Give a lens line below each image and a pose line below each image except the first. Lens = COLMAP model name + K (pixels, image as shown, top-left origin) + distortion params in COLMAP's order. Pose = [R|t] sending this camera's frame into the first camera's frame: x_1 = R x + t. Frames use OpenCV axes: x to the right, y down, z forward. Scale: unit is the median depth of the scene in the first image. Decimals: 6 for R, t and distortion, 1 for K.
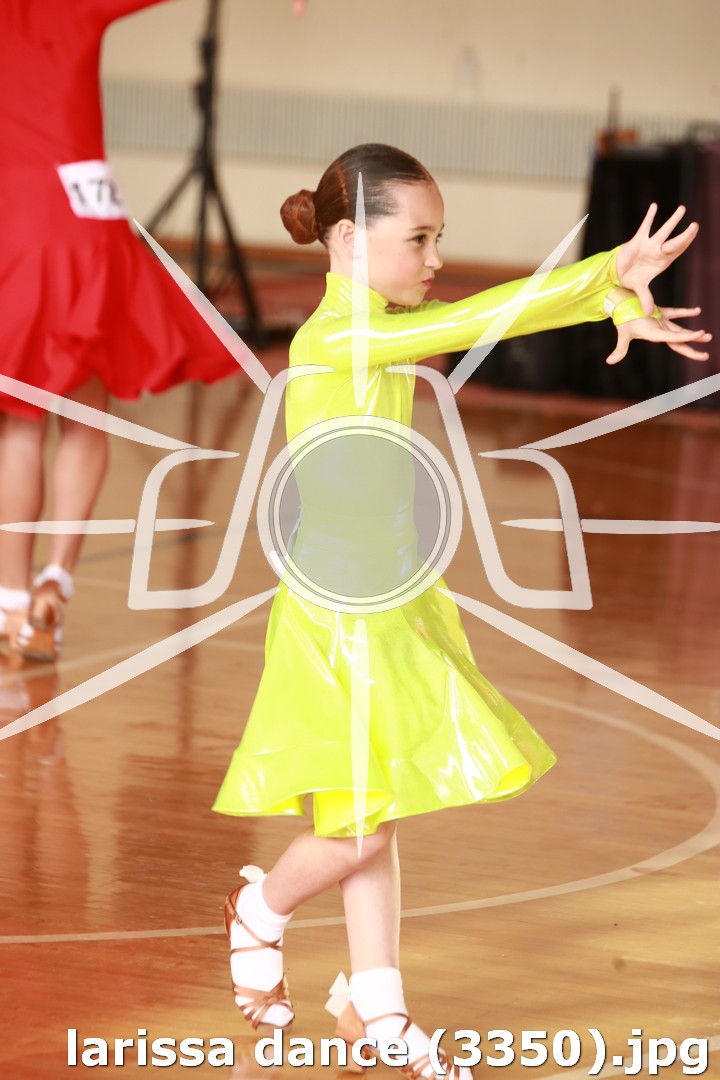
lens RADIAL K [[6418.8, 0, 360.0], [0, 6418.8, 540.0], [0, 0, 1]] dist [0.060859, 5.385127]
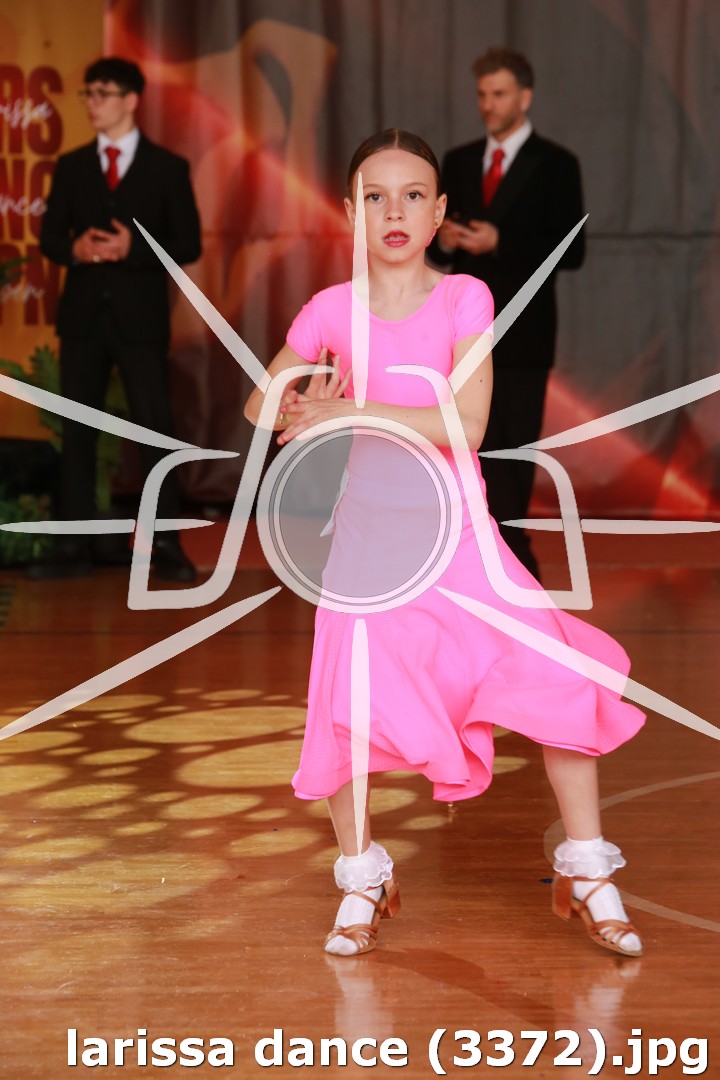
lens RADIAL K [[4150.5, 0, 360.0], [0, 4150.5, 540.0], [0, 0, 1]] dist [0.038317, -0.021153]
pose [[1.000000, -0.000327, -0.000919, 0.000639], [0.000331, 0.999989, 0.004732, -0.003075], [0.000917, -0.004733, 0.999988, 0.354449]]
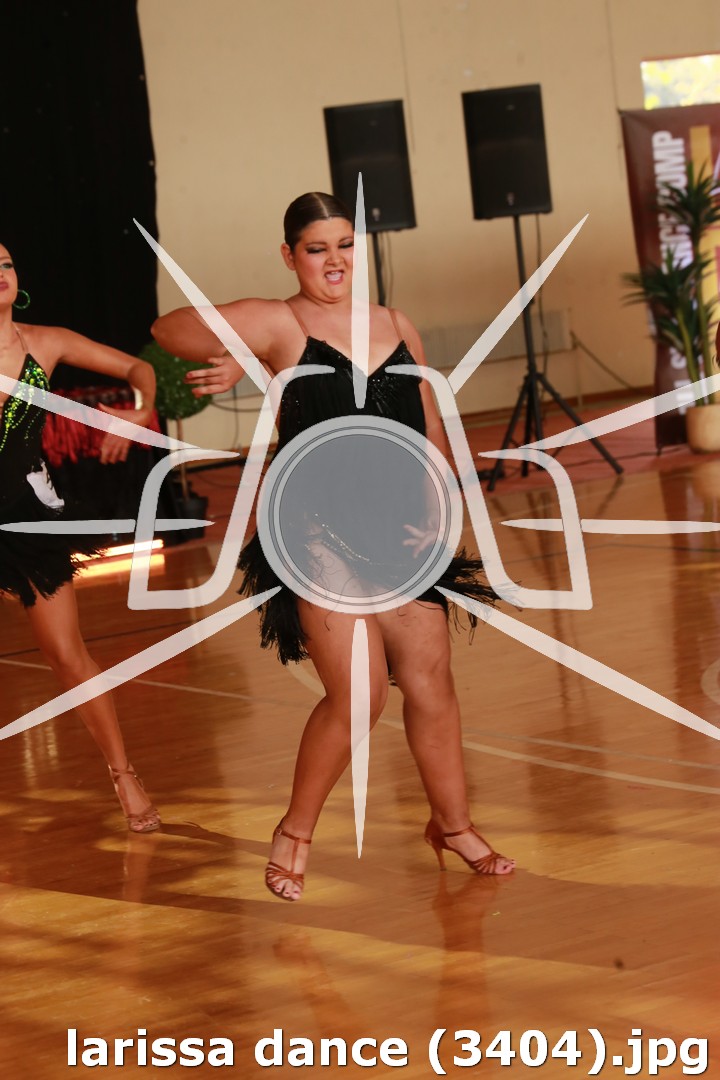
lens RADIAL K [[3391.7, 0, 360.0], [0, 3391.7, 540.0], [0, 0, 1]] dist [0.116346, 1.467517]
pose [[0.999998, 0.000833, -0.001903, 0.000904], [-0.000830, 0.999999, 0.001379, -0.000816], [0.001905, -0.001377, 0.999997, 0.467033]]
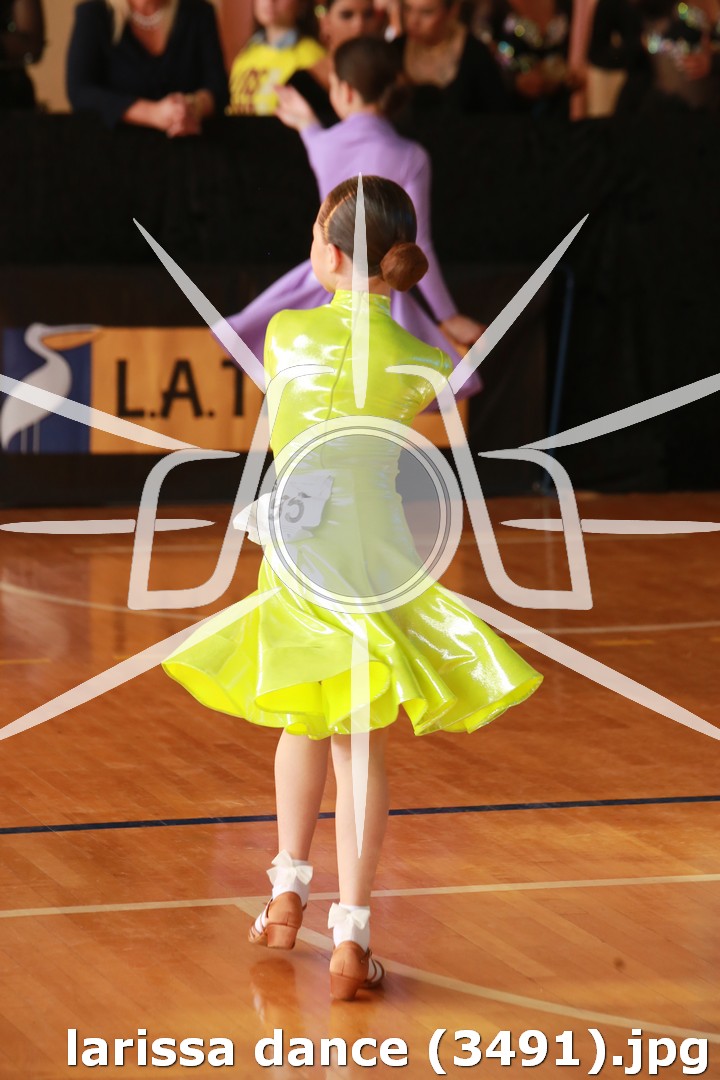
lens RADIAL K [[4935.4, 0, 360.0], [0, 4935.4, 540.0], [0, 0, 1]] dist [-0.205016, -3.665474]
pose [[1.000000, -0.000263, 0.000572, -0.000400], [0.000263, 1.000000, 0.000368, -0.000380], [-0.000573, -0.000368, 1.000000, 0.234654]]
